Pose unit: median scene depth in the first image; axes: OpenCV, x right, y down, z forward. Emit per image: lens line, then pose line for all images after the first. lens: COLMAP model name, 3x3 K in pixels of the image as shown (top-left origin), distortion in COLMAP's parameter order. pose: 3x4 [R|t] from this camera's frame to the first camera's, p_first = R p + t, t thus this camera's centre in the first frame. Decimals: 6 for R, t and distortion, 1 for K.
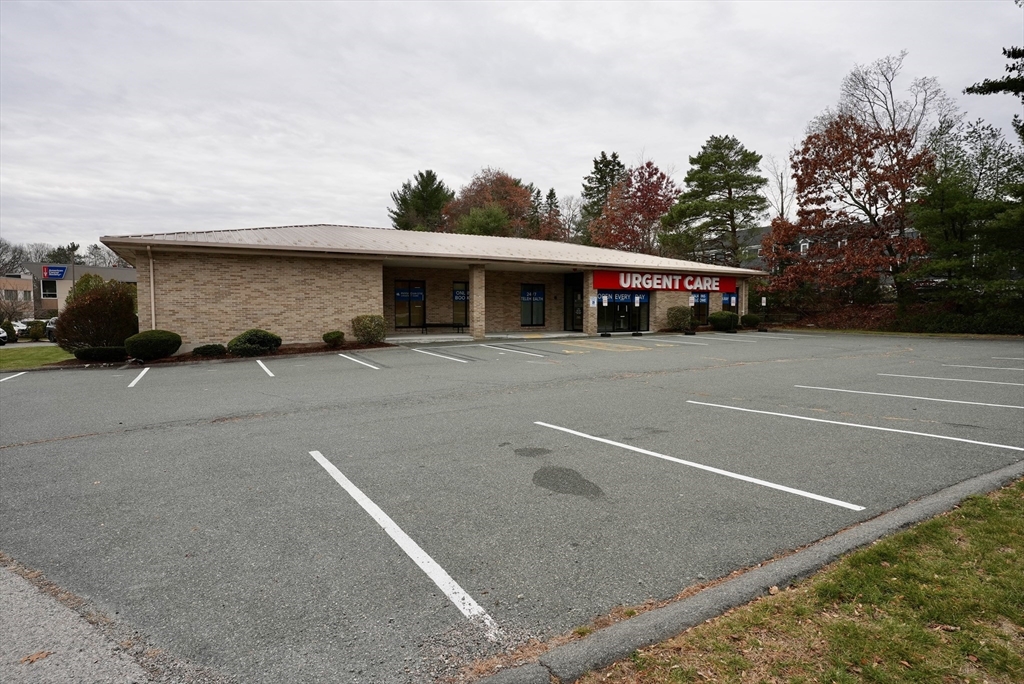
lens RADIAL K [[562.0, 0, 515.5], [0, 562.0, 340.2], [0, 0, 1]] dist [-0.053647, 0.039224]
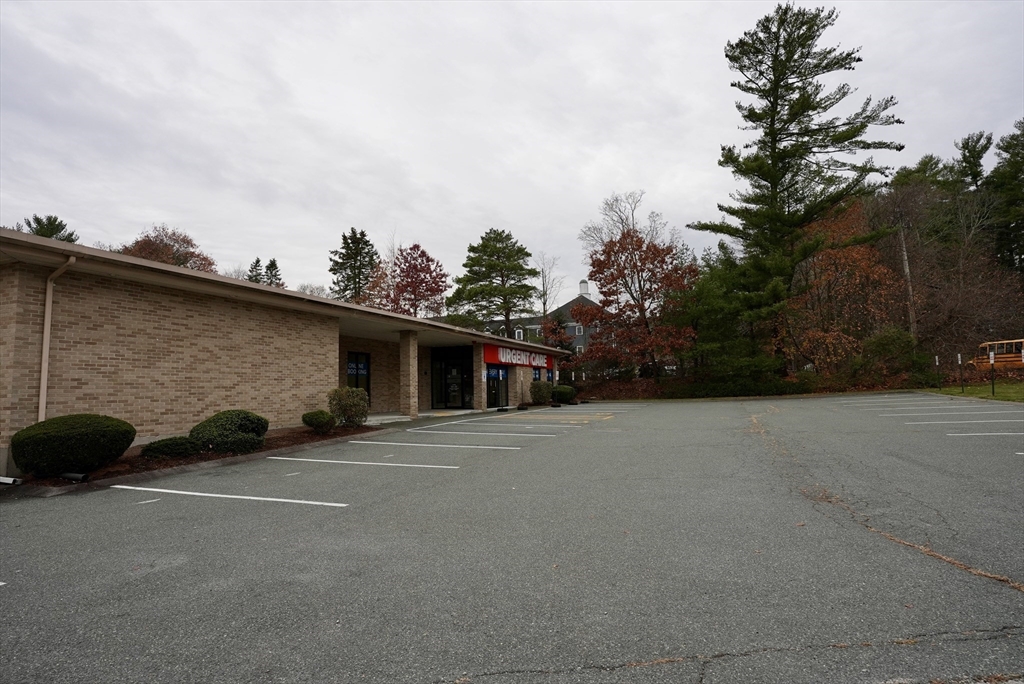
lens RADIAL K [[562.0, 0, 515.5], [0, 562.0, 340.2], [0, 0, 1]] dist [-0.053647, 0.039224]
pose [[0.786061, 0.036974, 0.617043, -0.396822], [0.060493, 0.988817, -0.136314, 0.004940], [-0.615182, 0.144478, 0.775033, 0.202495]]
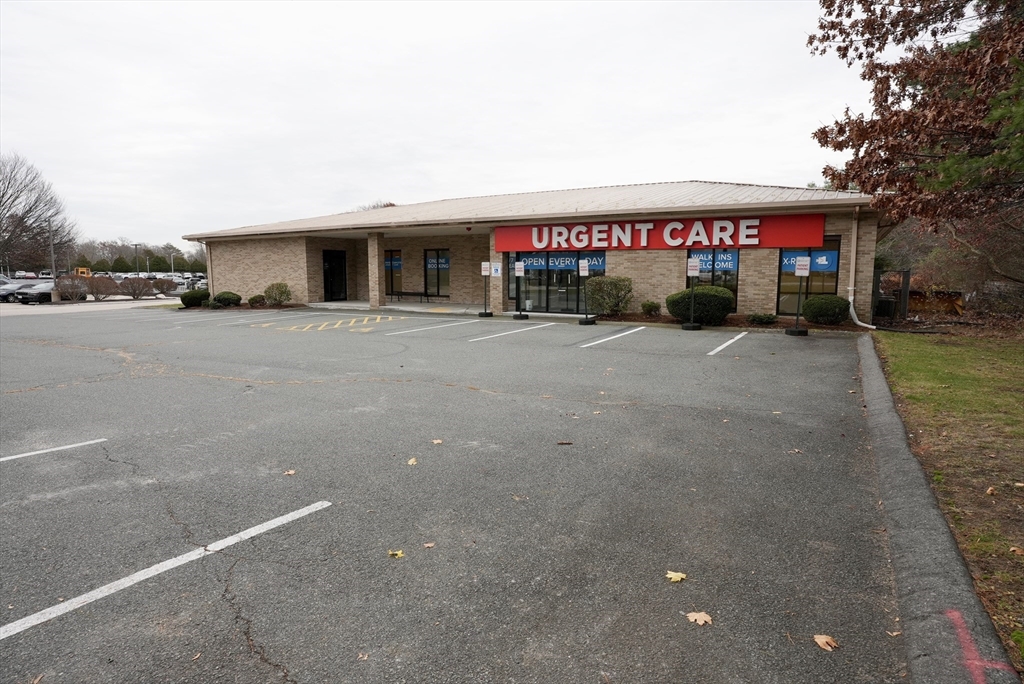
lens RADIAL K [[562.0, 0, 515.5], [0, 562.0, 340.2], [0, 0, 1]] dist [-0.053647, 0.039224]
pose [[0.477504, 0.106427, -0.872160, 0.778115], [-0.051030, 0.994320, 0.093396, -0.044069], [0.877147, -0.000091, 0.480223, 0.632273]]
